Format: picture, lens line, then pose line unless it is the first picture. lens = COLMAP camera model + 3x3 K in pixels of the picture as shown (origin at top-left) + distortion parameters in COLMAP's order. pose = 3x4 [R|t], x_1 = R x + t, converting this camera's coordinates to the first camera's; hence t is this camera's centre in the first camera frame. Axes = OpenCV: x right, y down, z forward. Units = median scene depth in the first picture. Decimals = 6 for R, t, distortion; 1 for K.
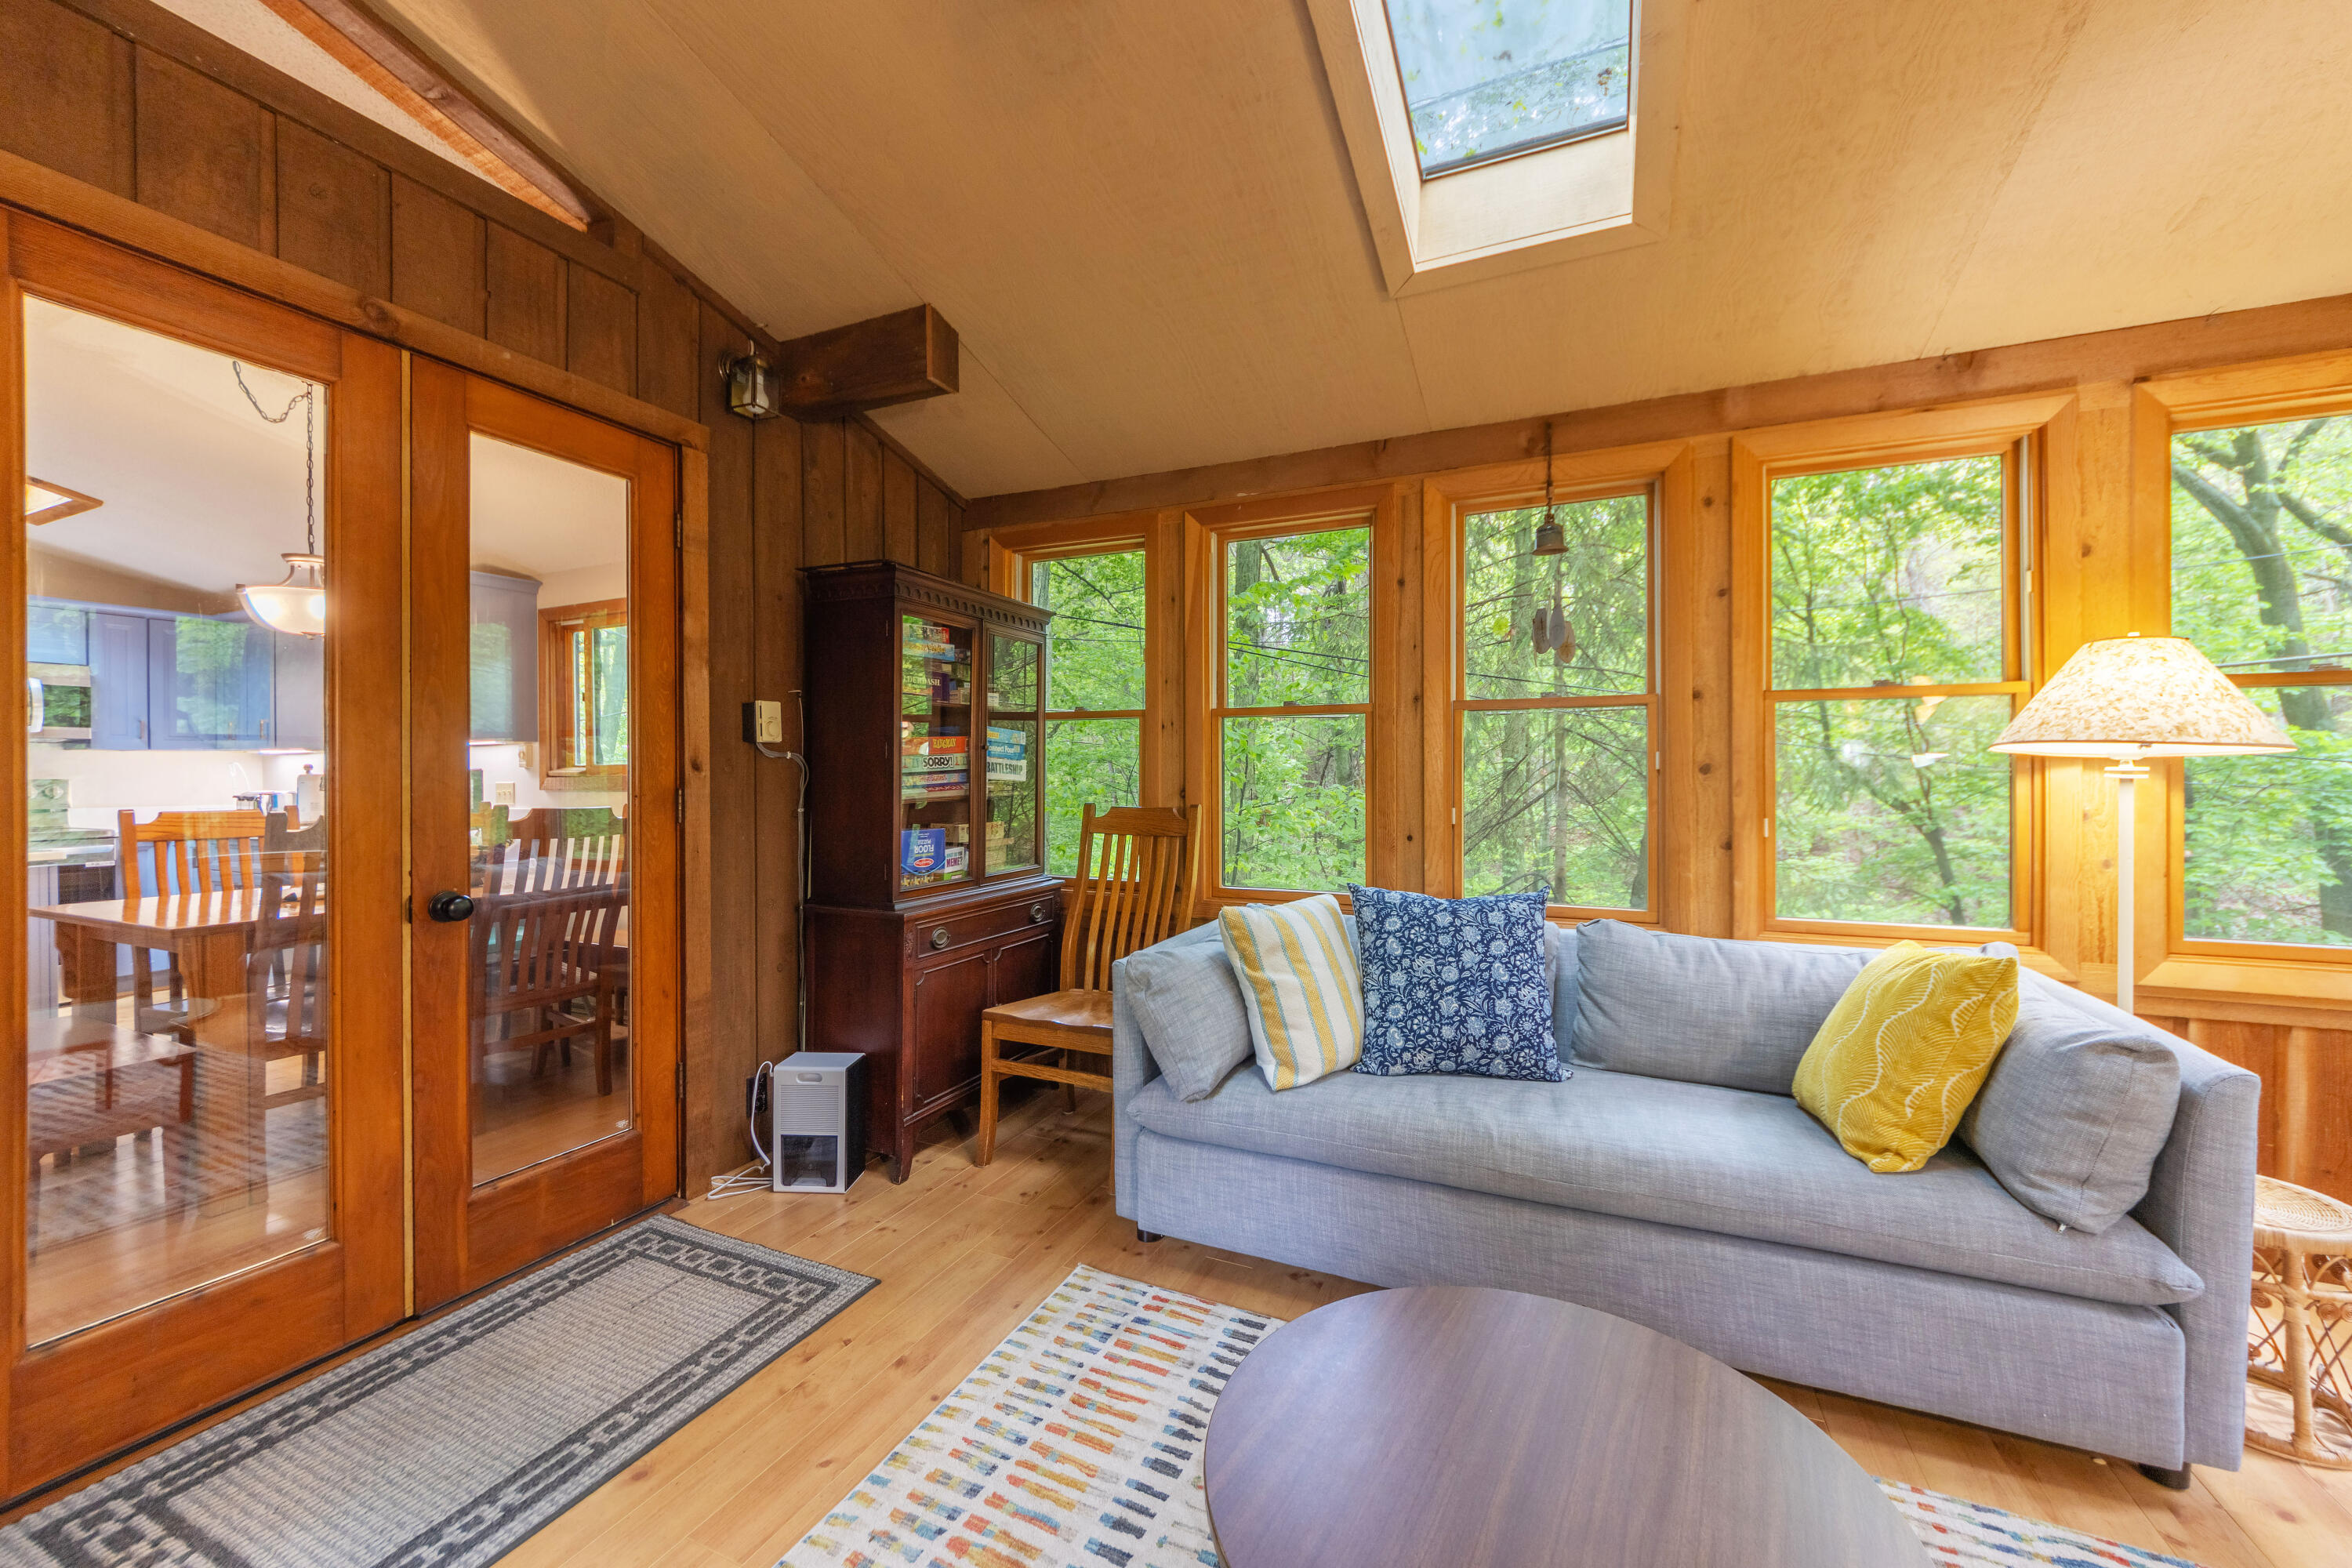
lens RADIAL K [[910.3, 0, 1187.2], [0, 910.3, 772.4], [0, 0, 1]] dist [0.000369, 0.000122]
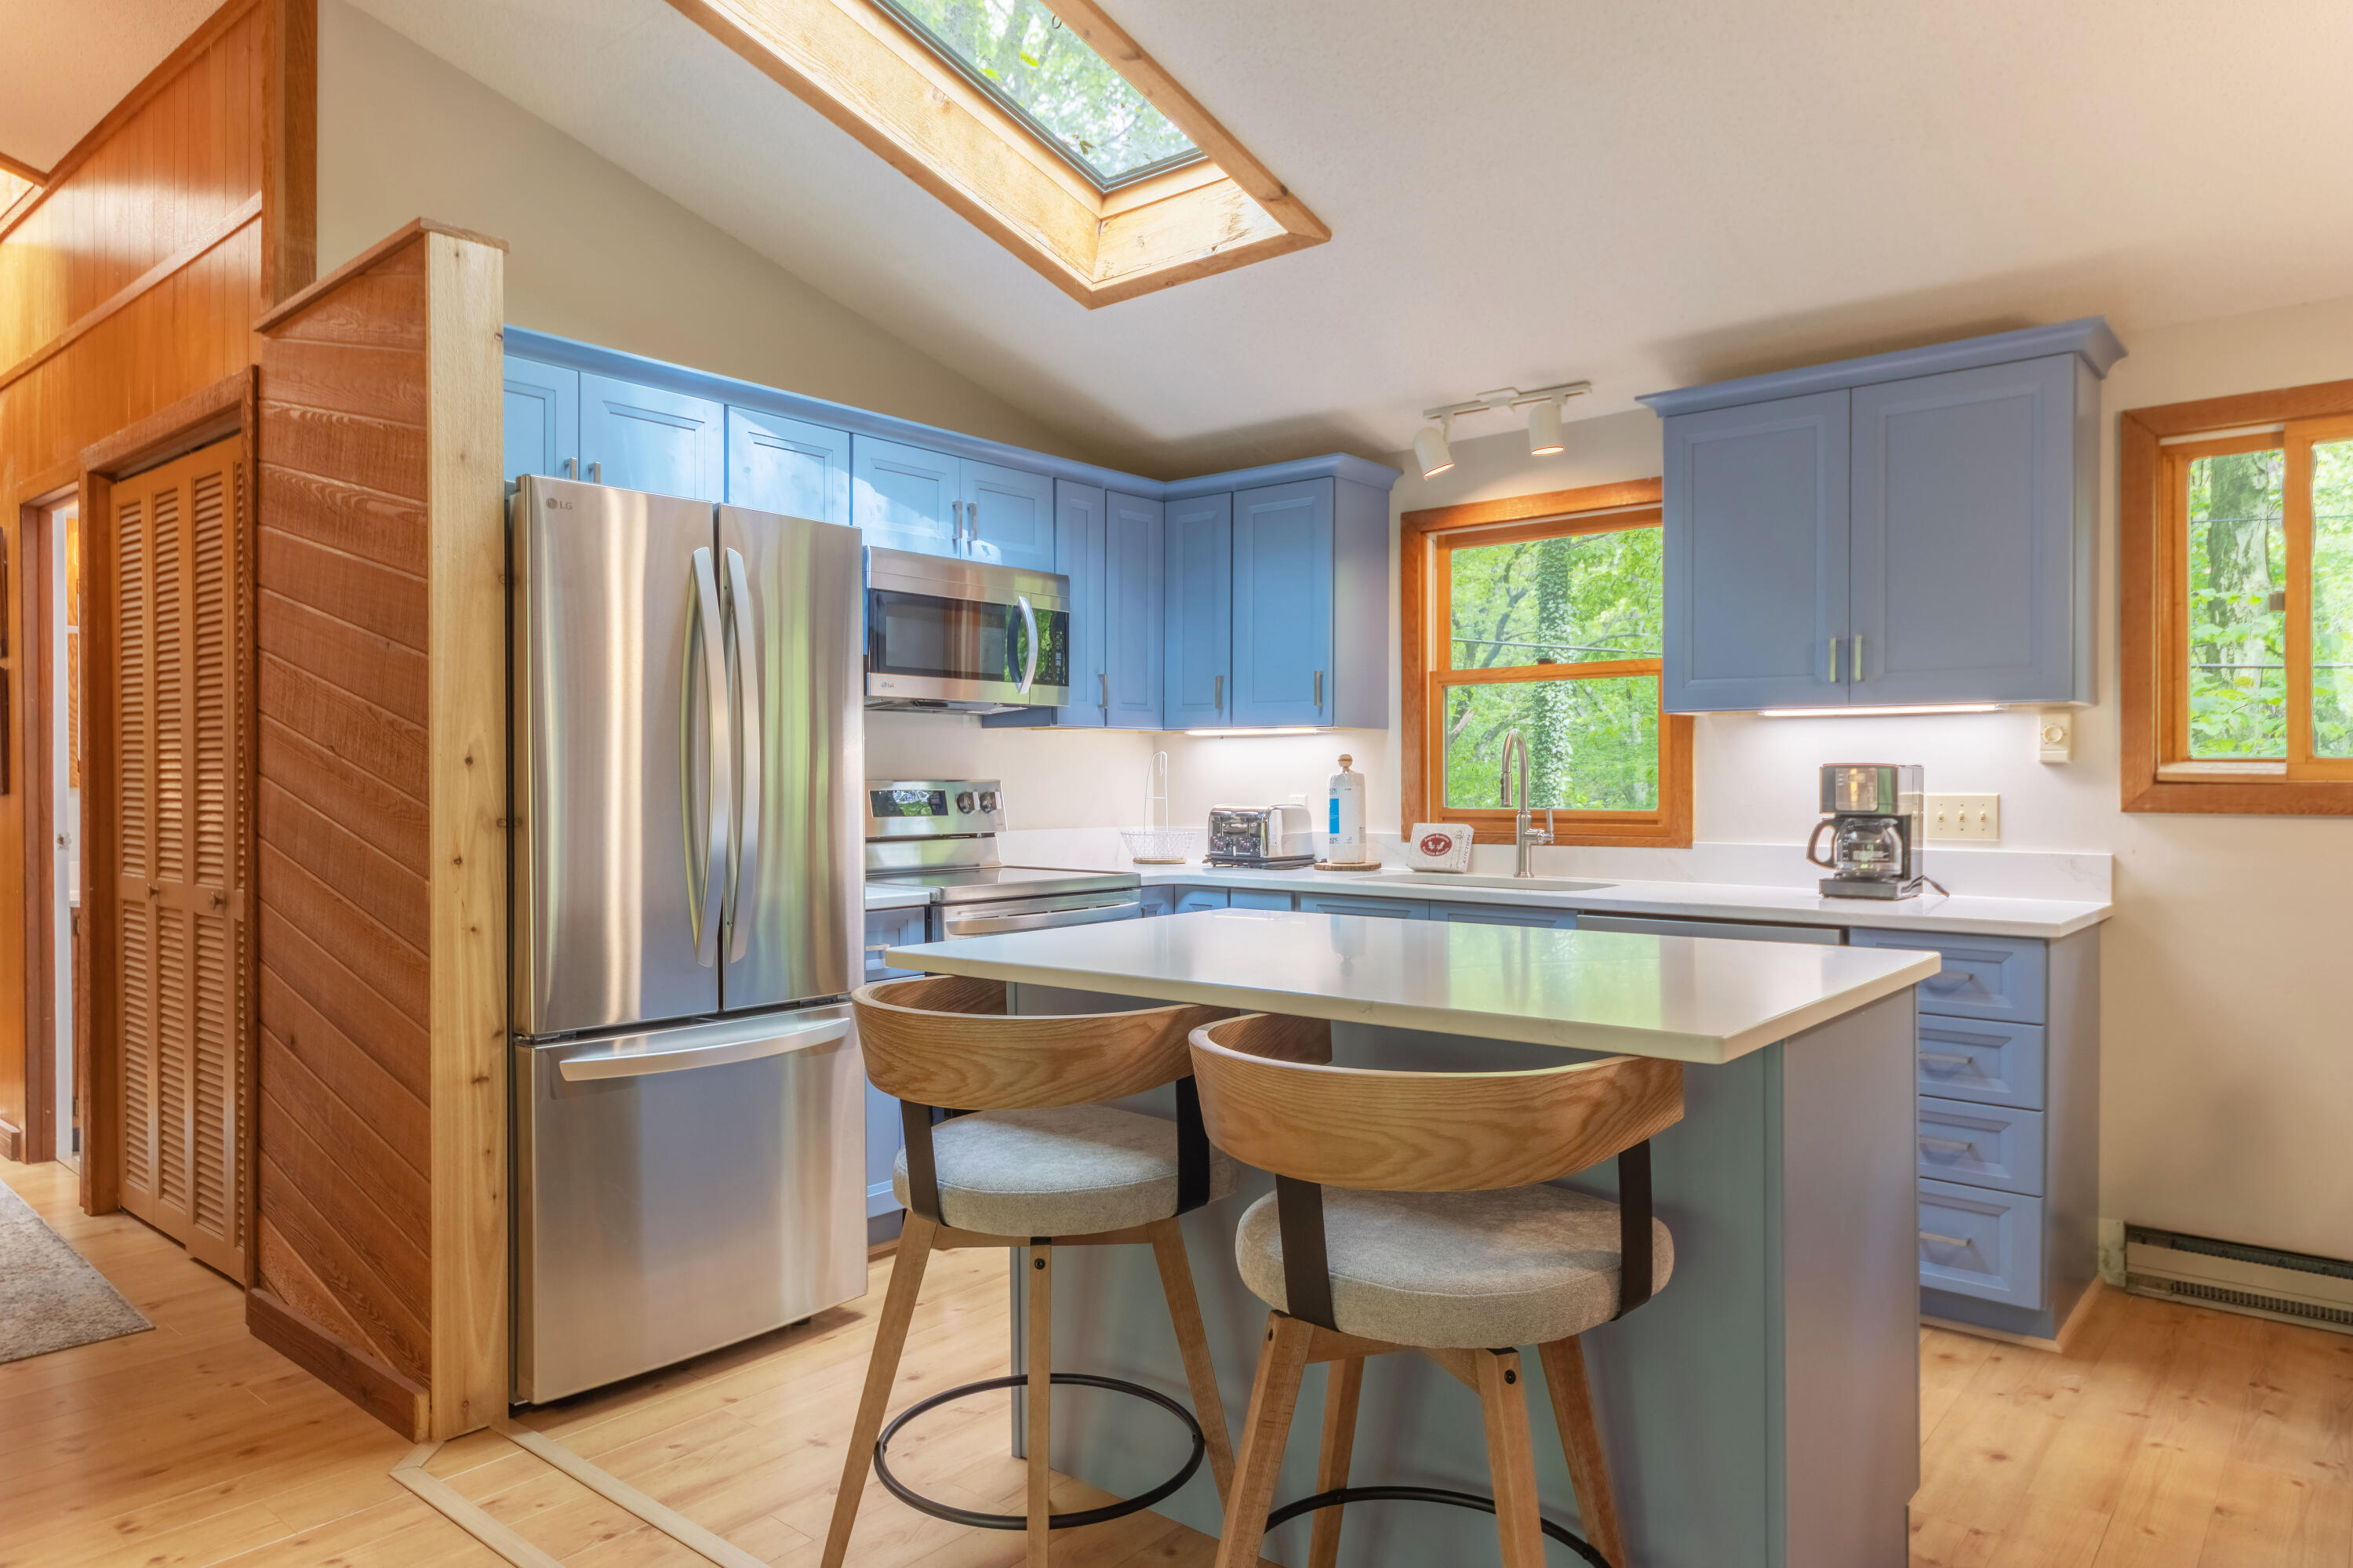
lens RADIAL K [[1467.3, 0, 1176.5], [0, 1467.3, 784.0], [0, 0, 1]] dist [0.024534, -0.000453]
pose [[0.964280, 0.008563, -0.264748, -2.044186], [-0.006017, 0.999928, 0.010423, -0.000290], [0.264818, -0.008458, 0.964261, 0.355675]]
